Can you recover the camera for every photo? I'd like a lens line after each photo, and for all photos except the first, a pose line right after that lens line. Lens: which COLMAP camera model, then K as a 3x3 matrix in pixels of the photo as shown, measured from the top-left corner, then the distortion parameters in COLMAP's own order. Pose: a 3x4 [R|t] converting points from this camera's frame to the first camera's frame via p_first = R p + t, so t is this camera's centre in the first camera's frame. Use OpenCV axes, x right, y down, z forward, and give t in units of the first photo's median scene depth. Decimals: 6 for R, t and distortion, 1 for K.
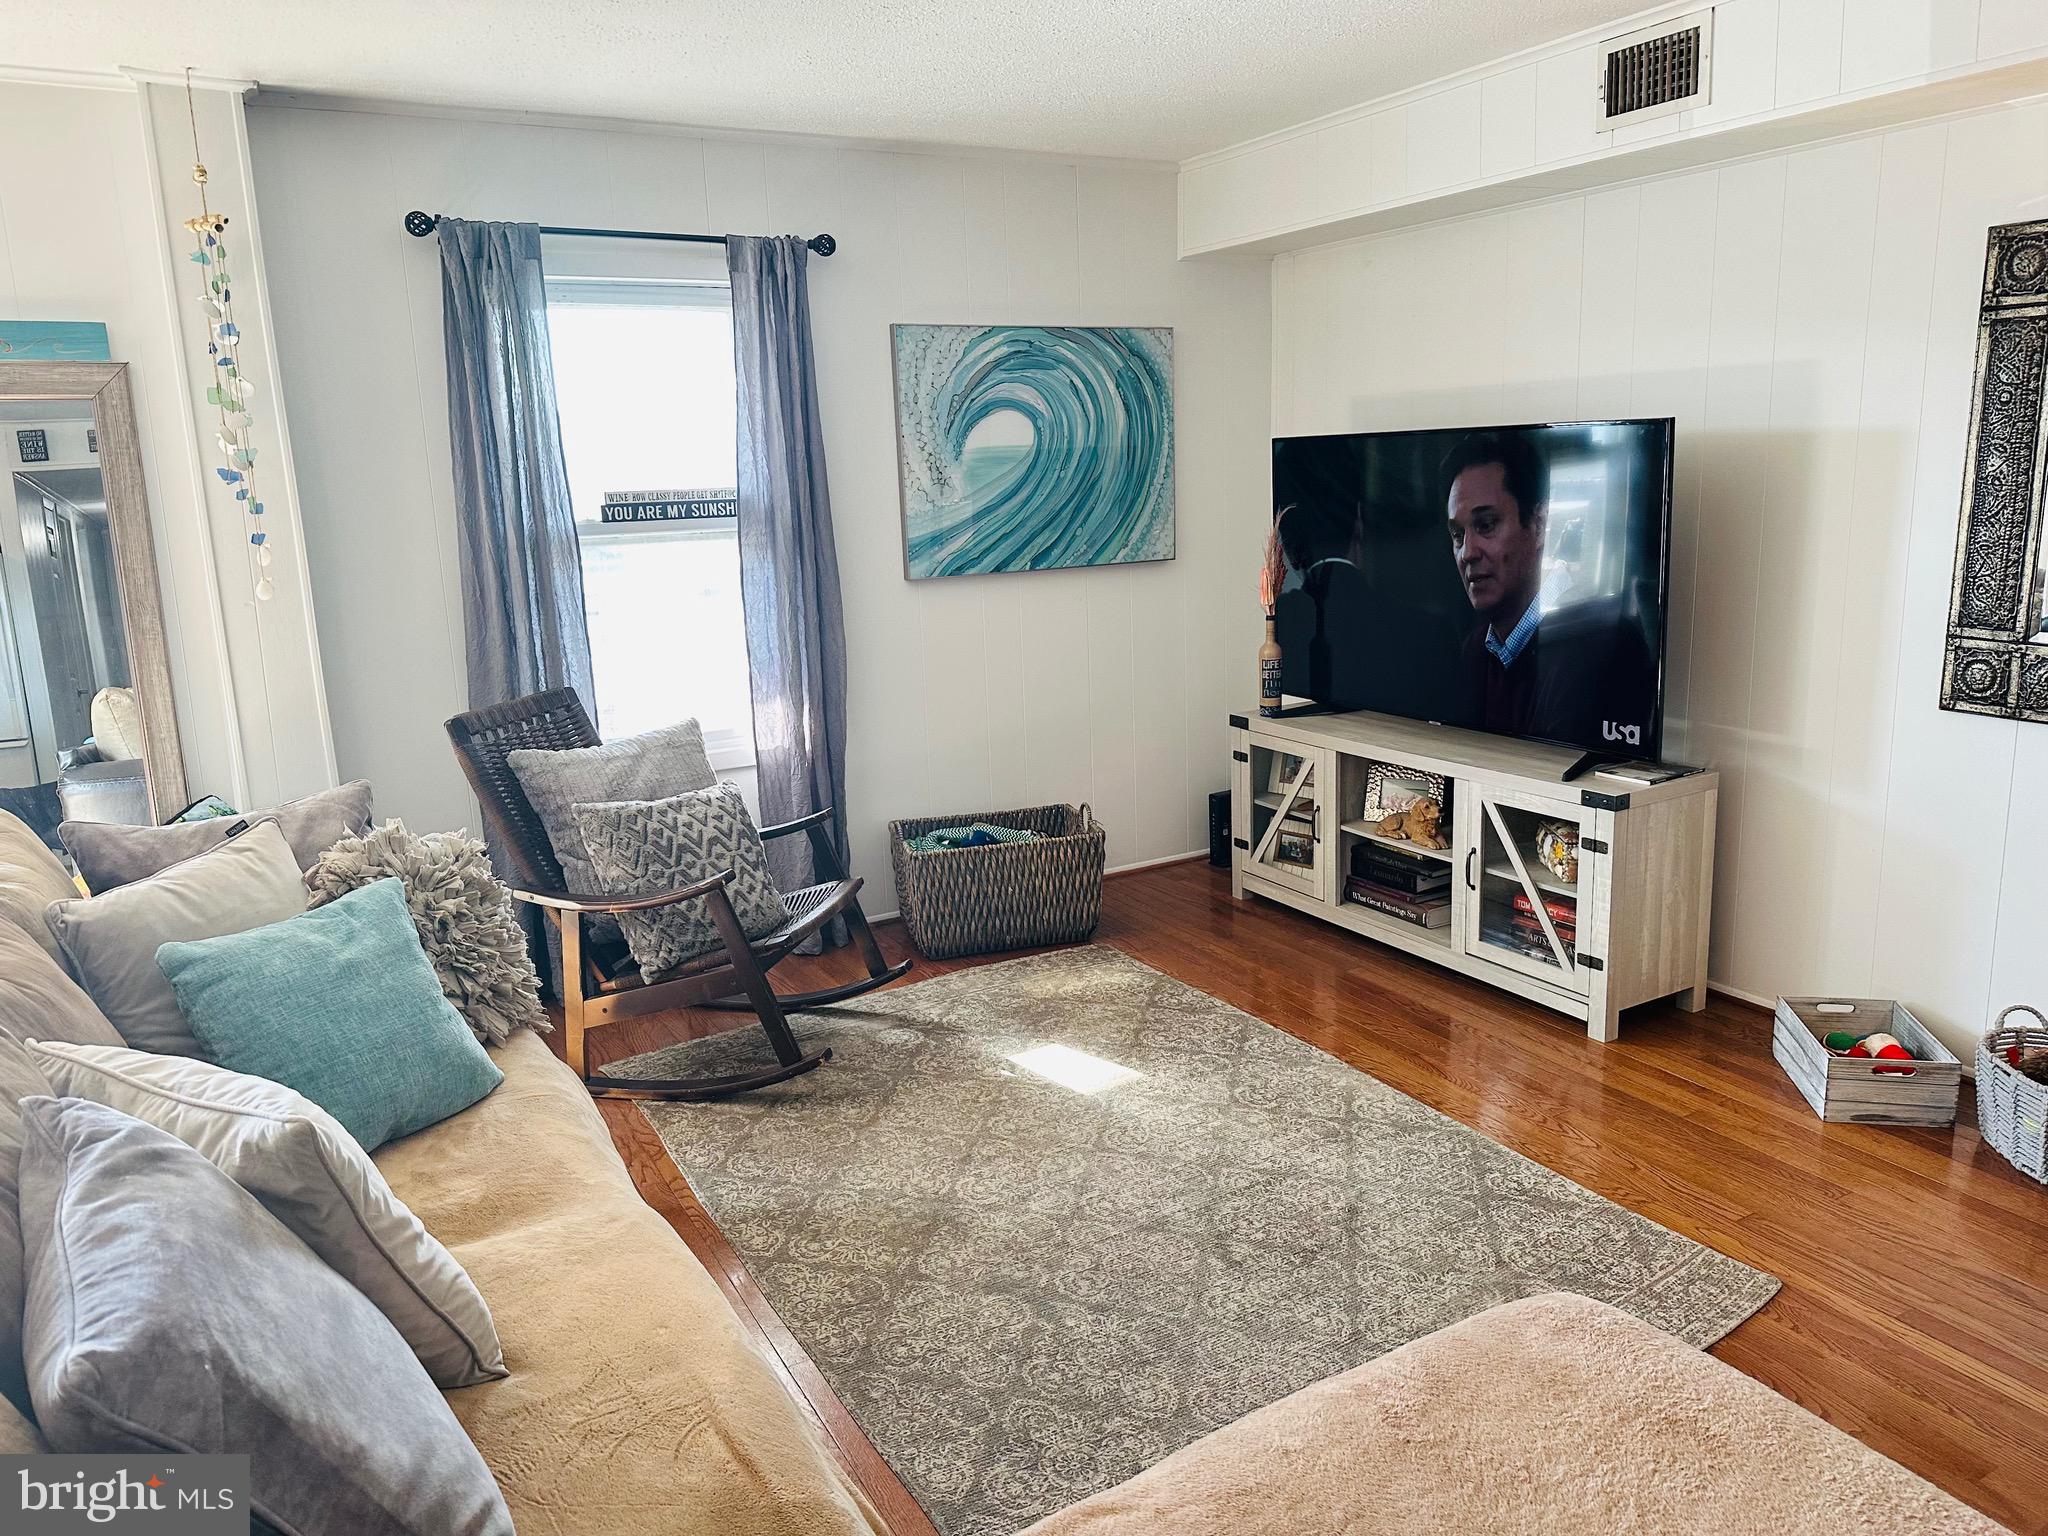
lens RADIAL K [[1438.2, 0, 1026.0], [0, 1438.2, 728.7], [0, 0, 1]] dist [0.080711, -0.104948]
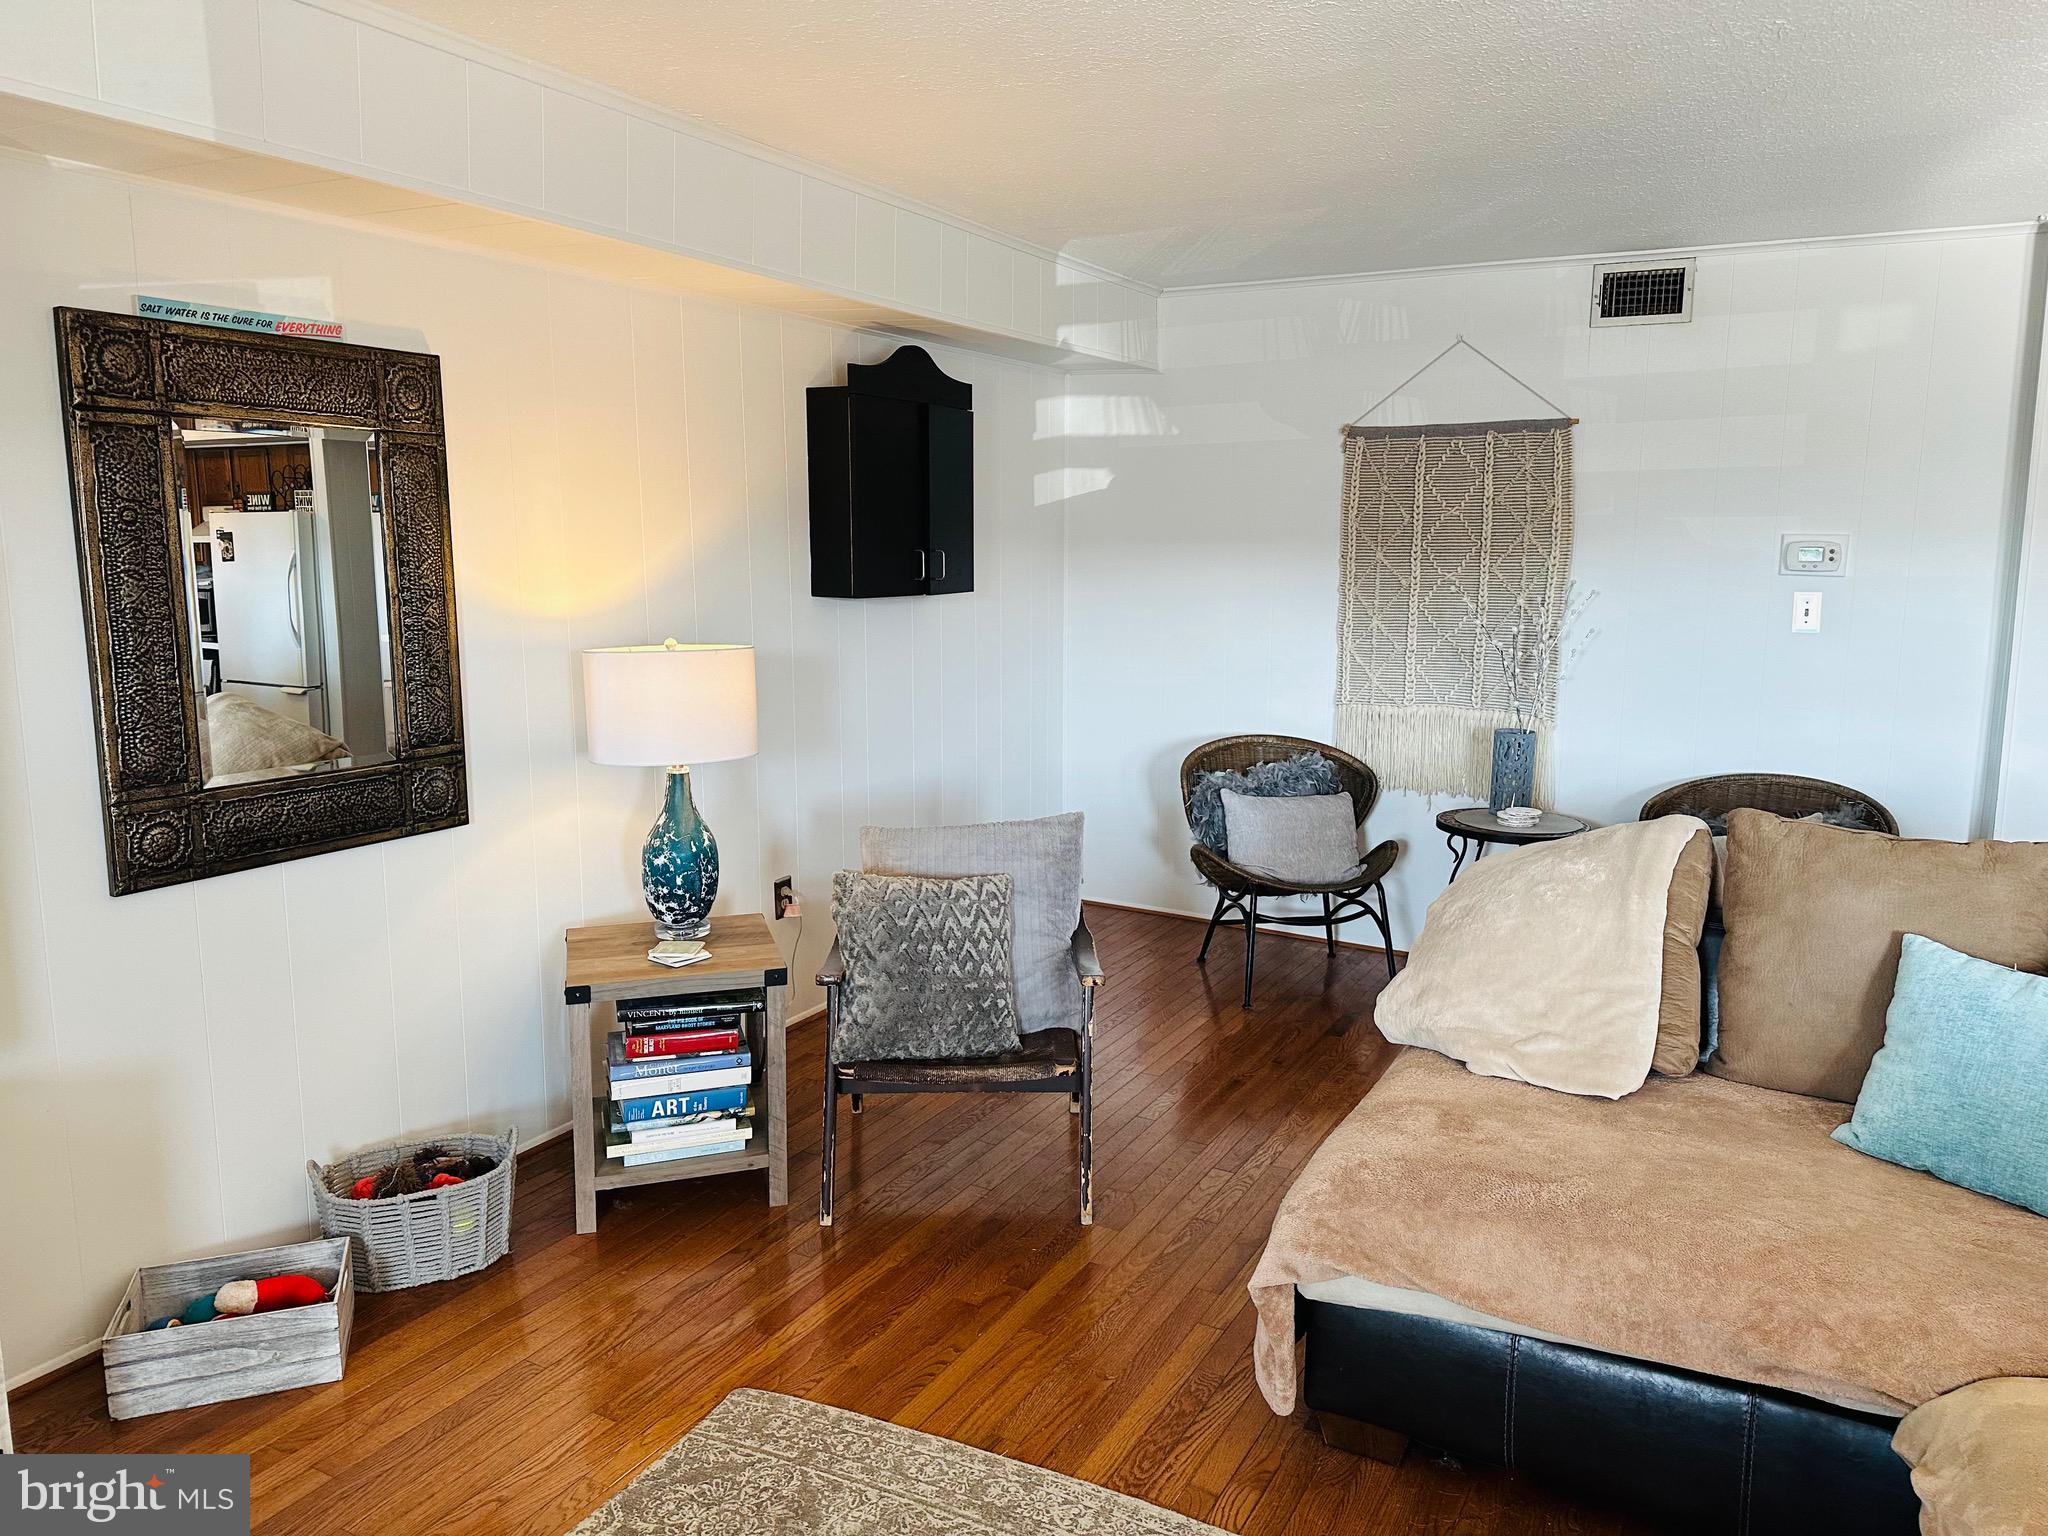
lens RADIAL K [[1438.2, 0, 1026.0], [0, 1438.2, 728.7], [0, 0, 1]] dist [0.080711, -0.104948]
pose [[-0.527958, -0.085690, 0.844937, -0.261618], [0.170042, 0.964085, 0.204024, -0.152571], [-0.832073, 0.251391, -0.494425, 0.805986]]
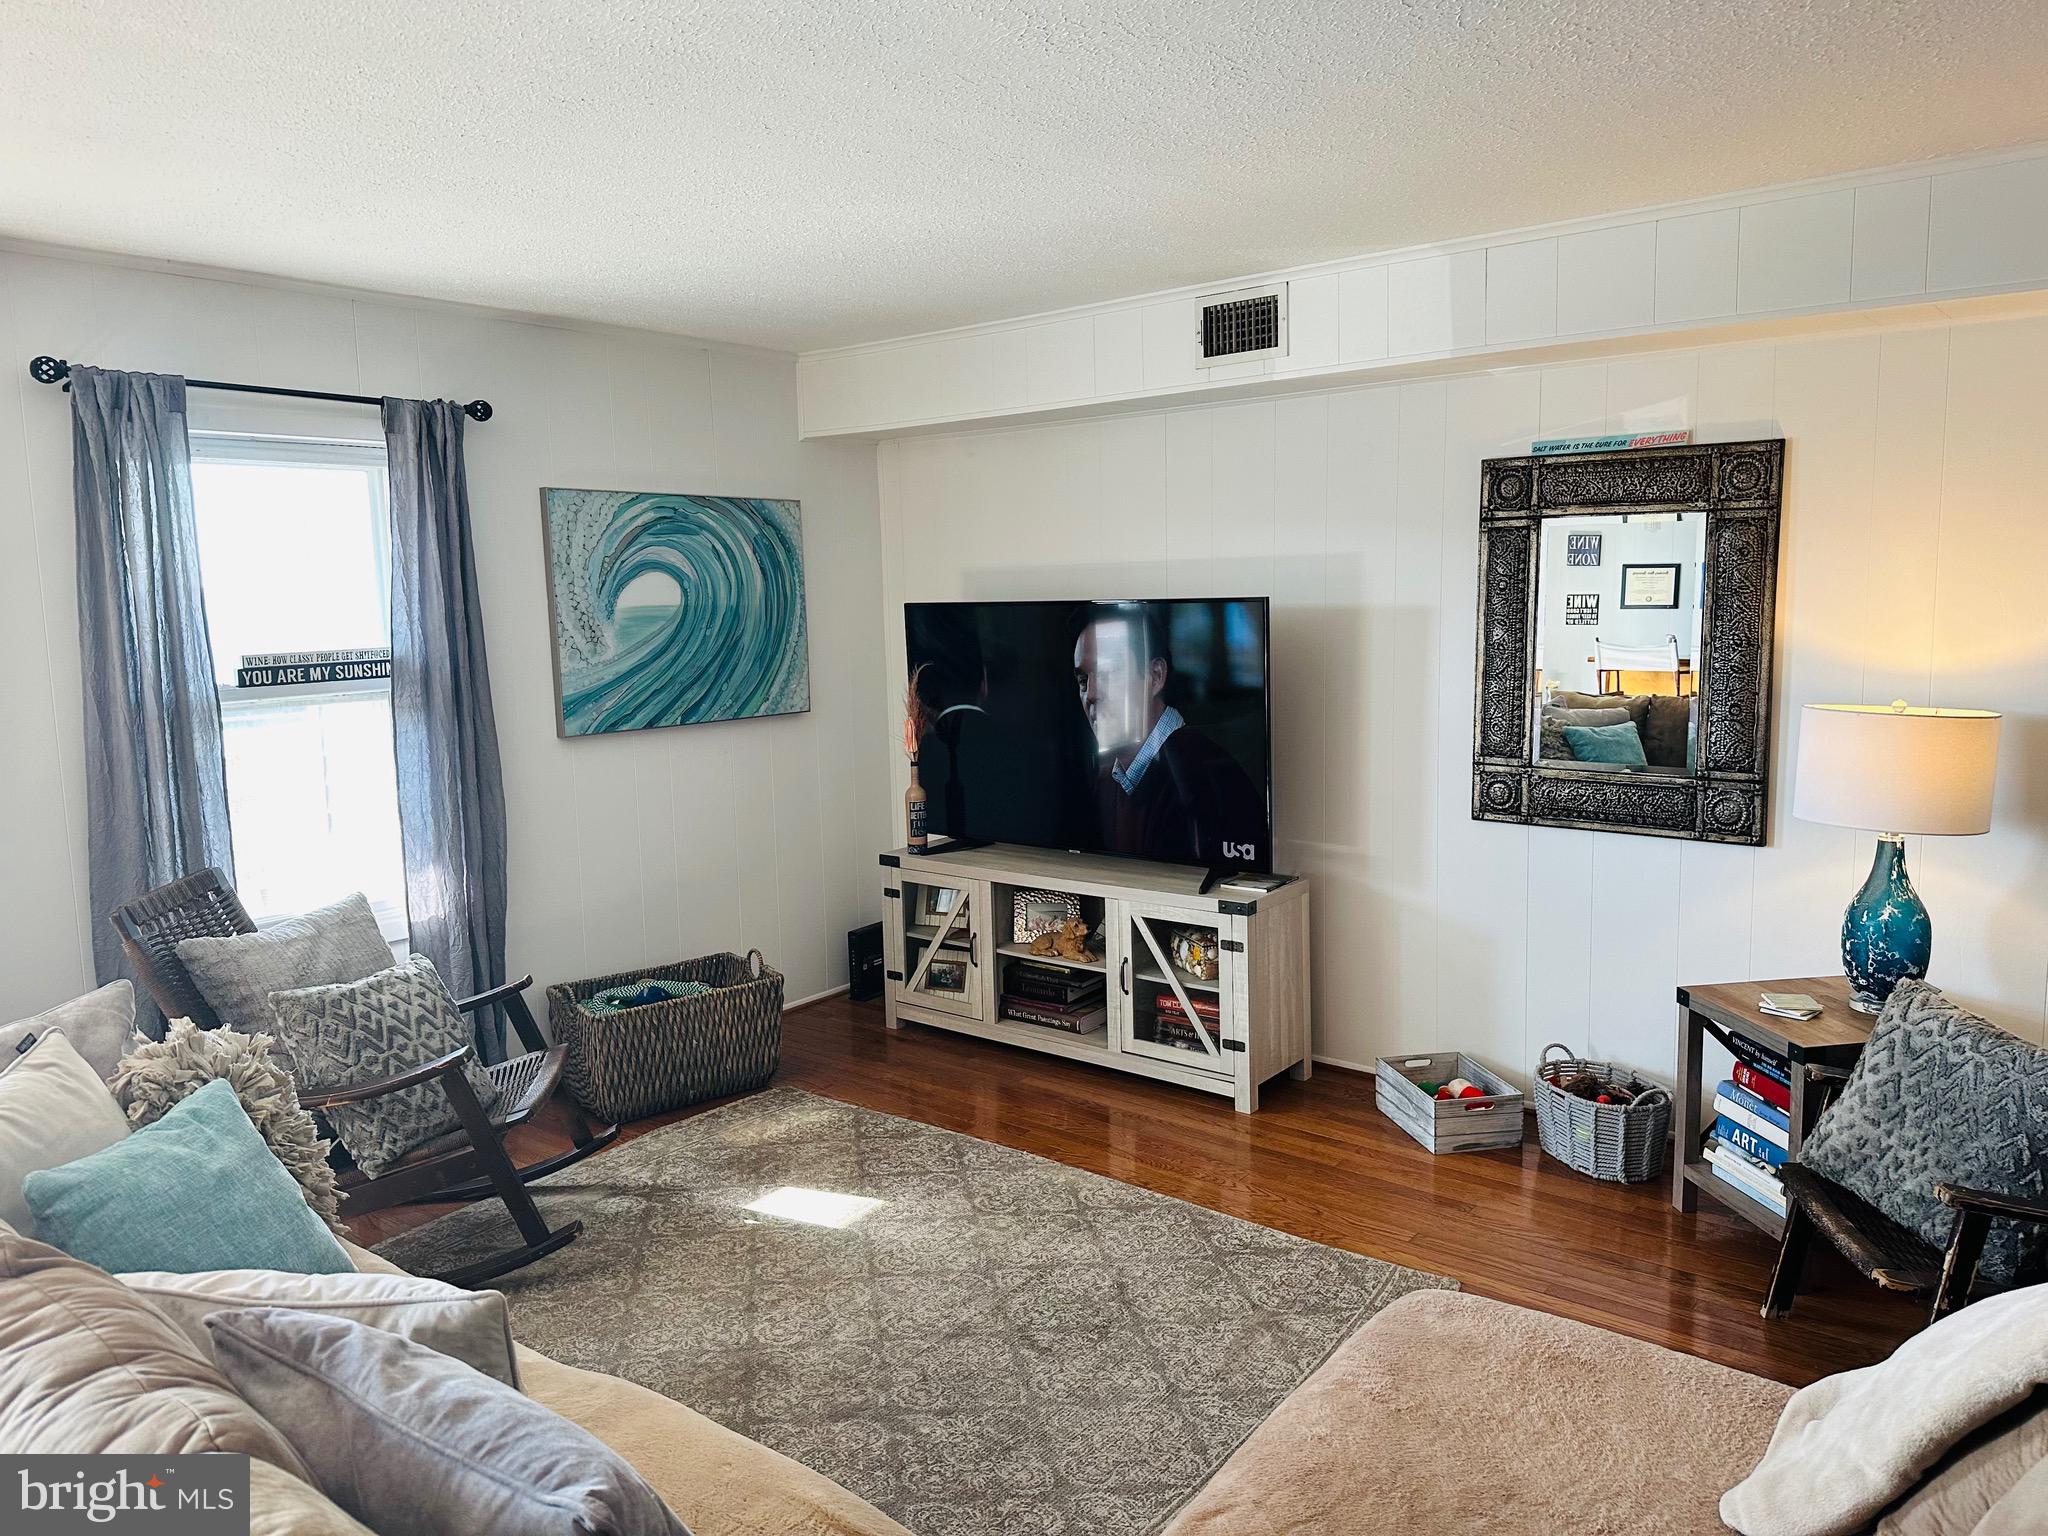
lens RADIAL K [[1430.8, 0, 1024.8], [0, 1430.8, 727.4], [0, 0, 1]] dist [0.156160, -0.284434]
pose [[0.928252, -0.024133, 0.371168, -0.187854], [0.060596, 0.994373, -0.086891, -0.005653], [-0.366983, 0.103149, 0.924491, -0.049279]]
